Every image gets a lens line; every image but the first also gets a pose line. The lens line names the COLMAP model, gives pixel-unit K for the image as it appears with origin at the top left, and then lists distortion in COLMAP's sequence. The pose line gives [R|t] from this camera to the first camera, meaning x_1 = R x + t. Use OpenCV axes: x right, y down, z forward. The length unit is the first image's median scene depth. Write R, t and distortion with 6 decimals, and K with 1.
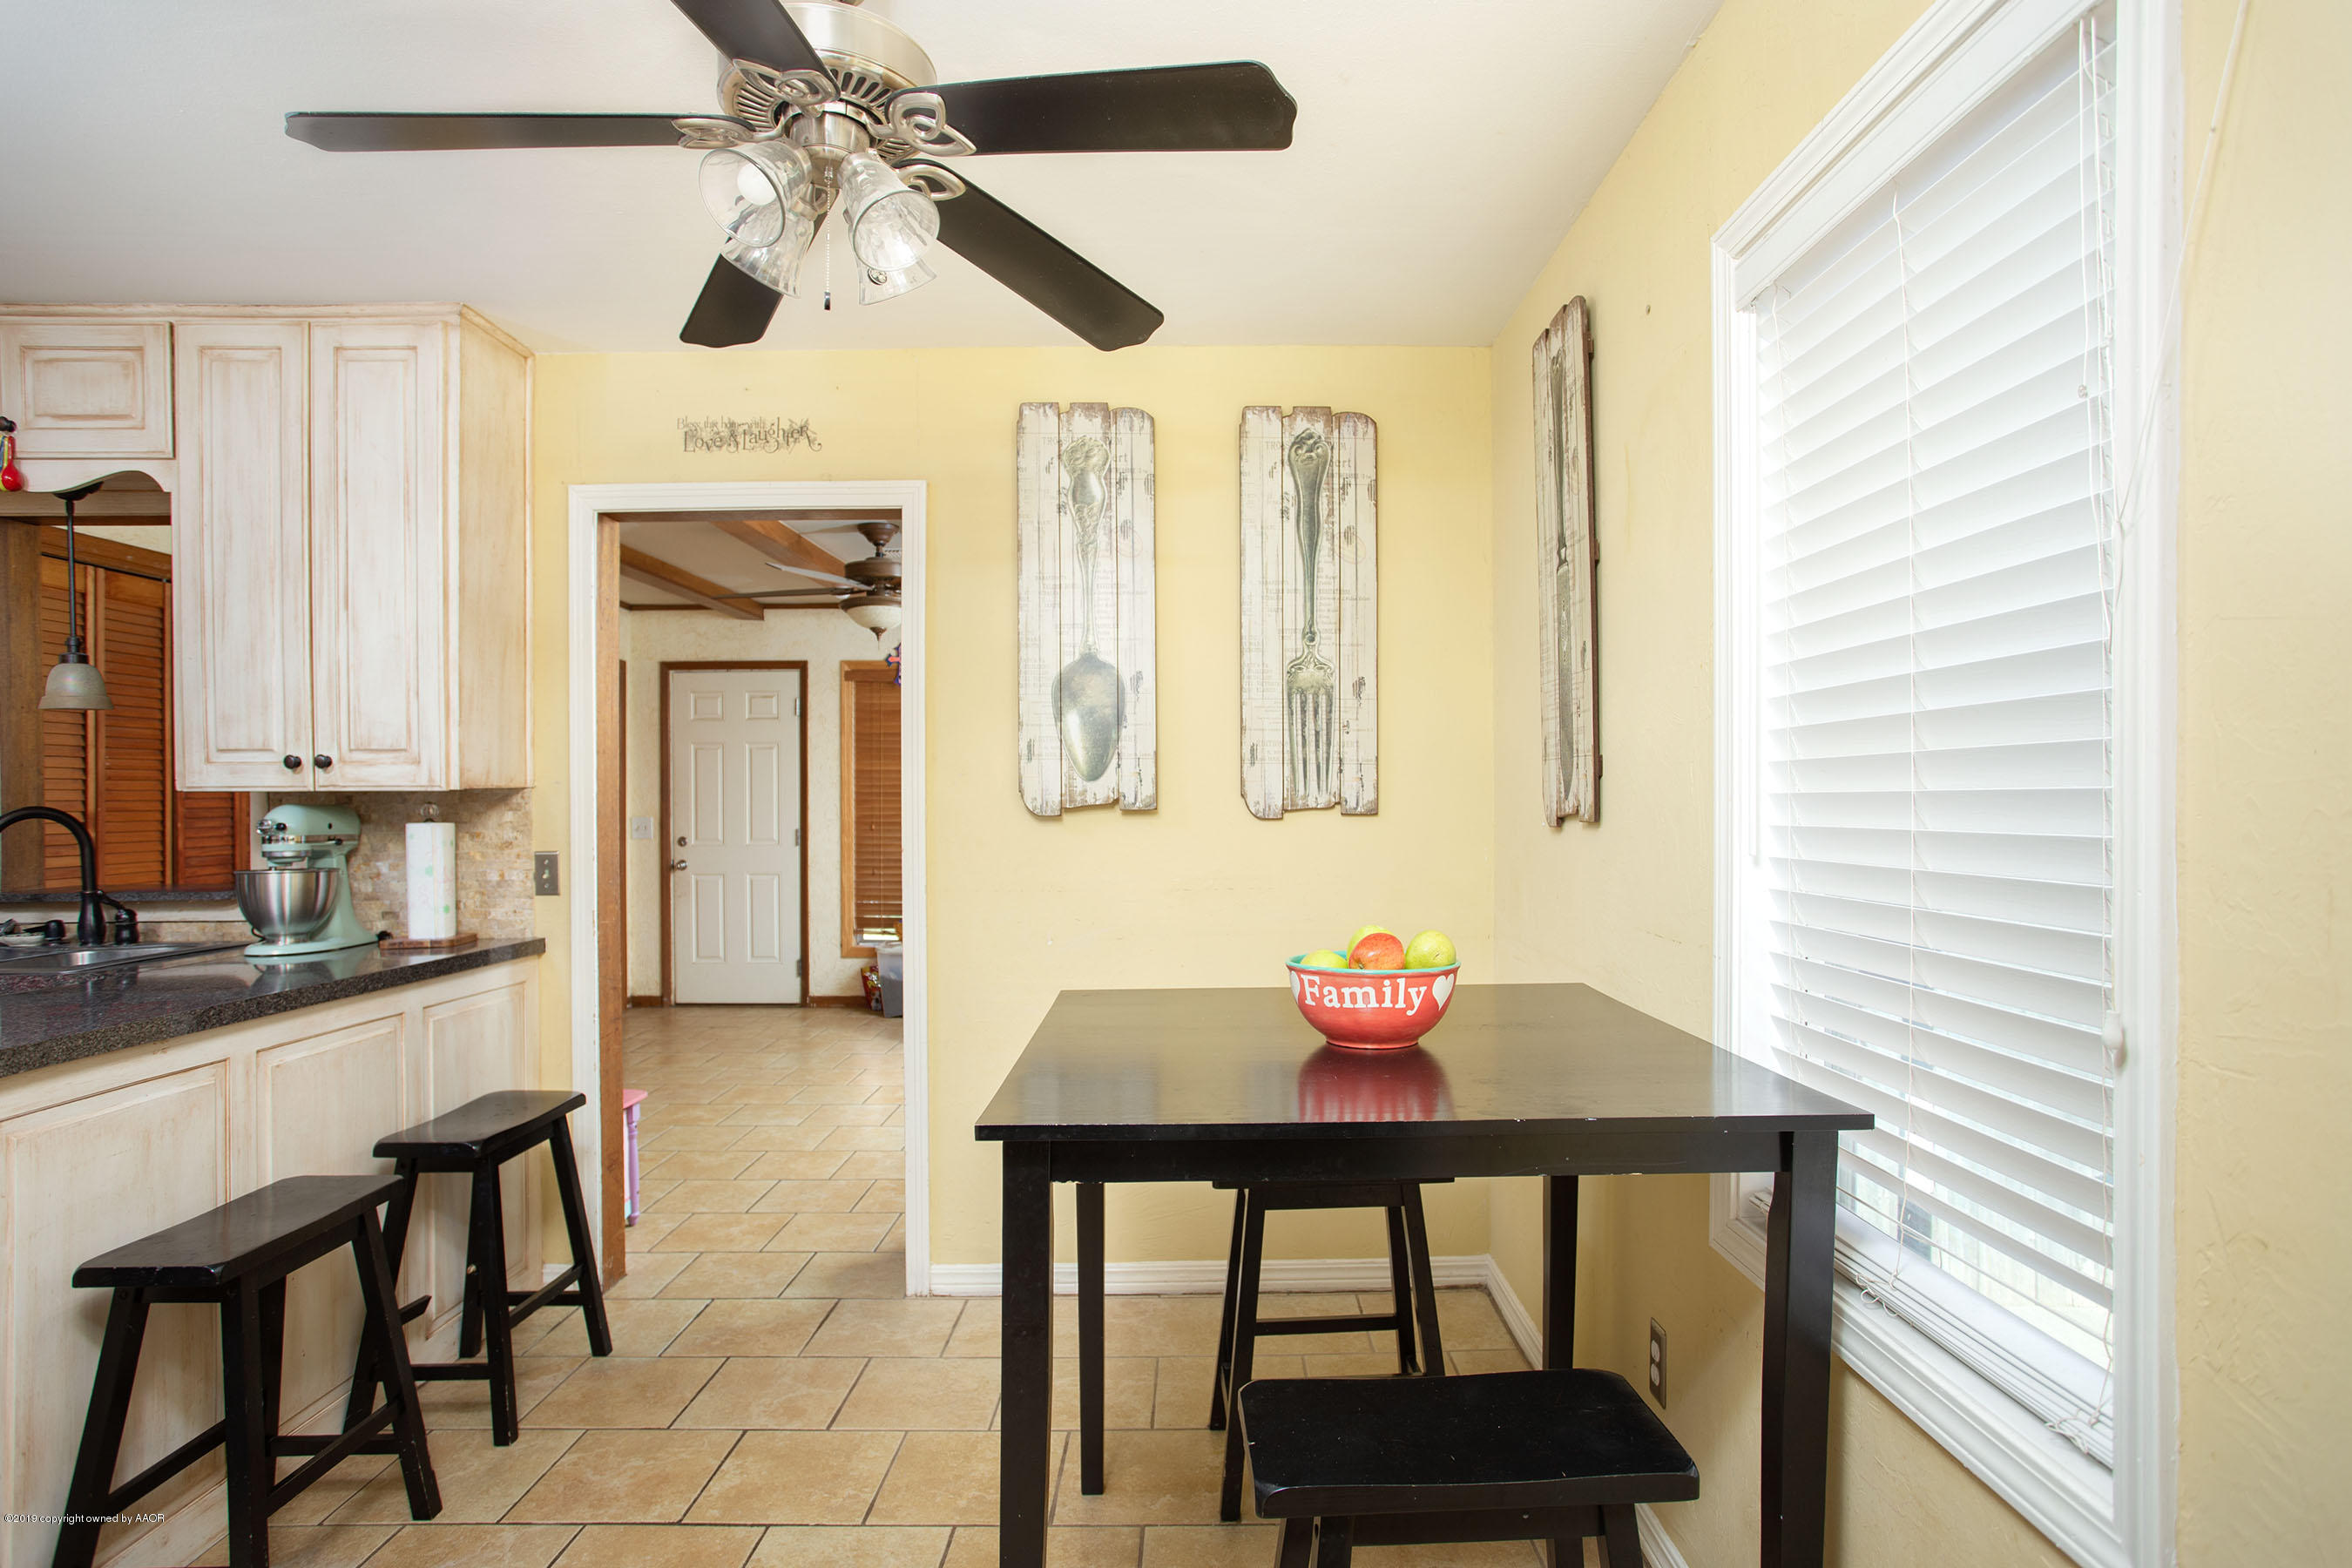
lens RADIAL K [[1207.2, 0, 1159.4], [0, 1207.2, 795.8], [0, 0, 1]] dist [-0.022746, 0.004319]
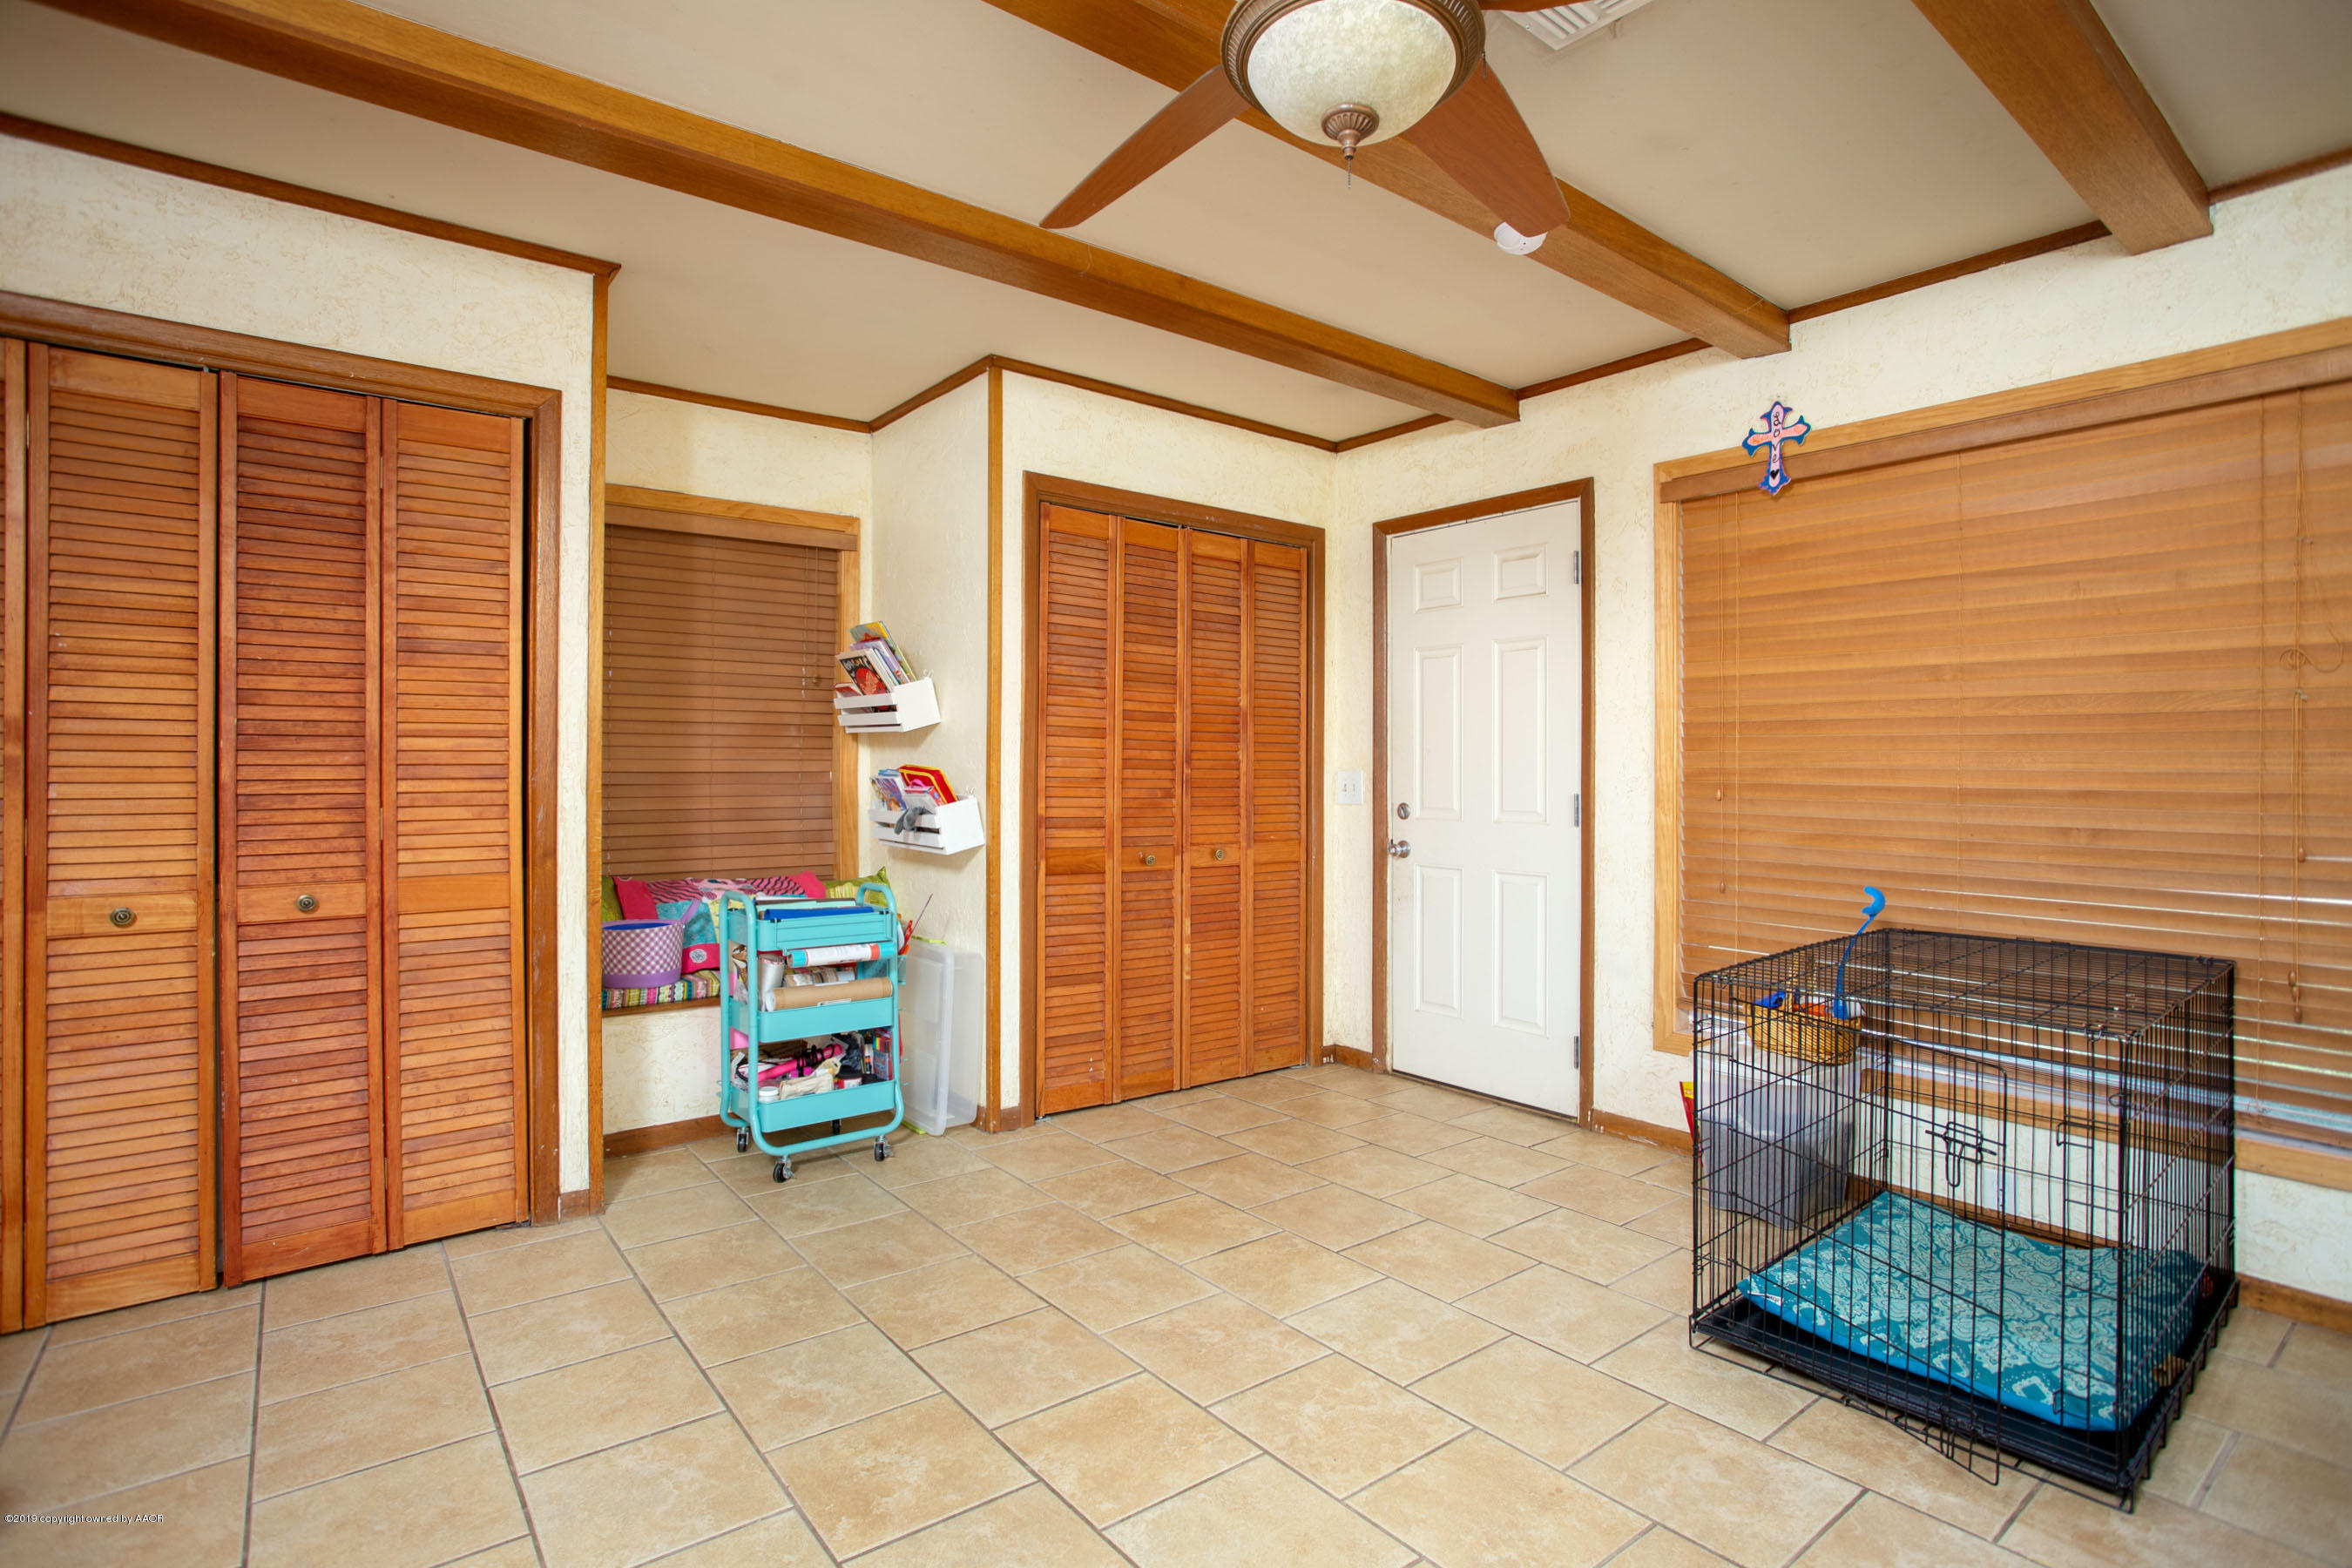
lens RADIAL K [[1146.2, 0, 1157.4], [0, 1146.2, 784.0], [0, 0, 1]] dist [-0.002990, 0.001641]
pose [[0.622033, 0.022969, -0.782654, -0.040400], [-0.015456, 0.999735, 0.017056, 0.042097], [0.782838, 0.001487, 0.622223, 1.390091]]
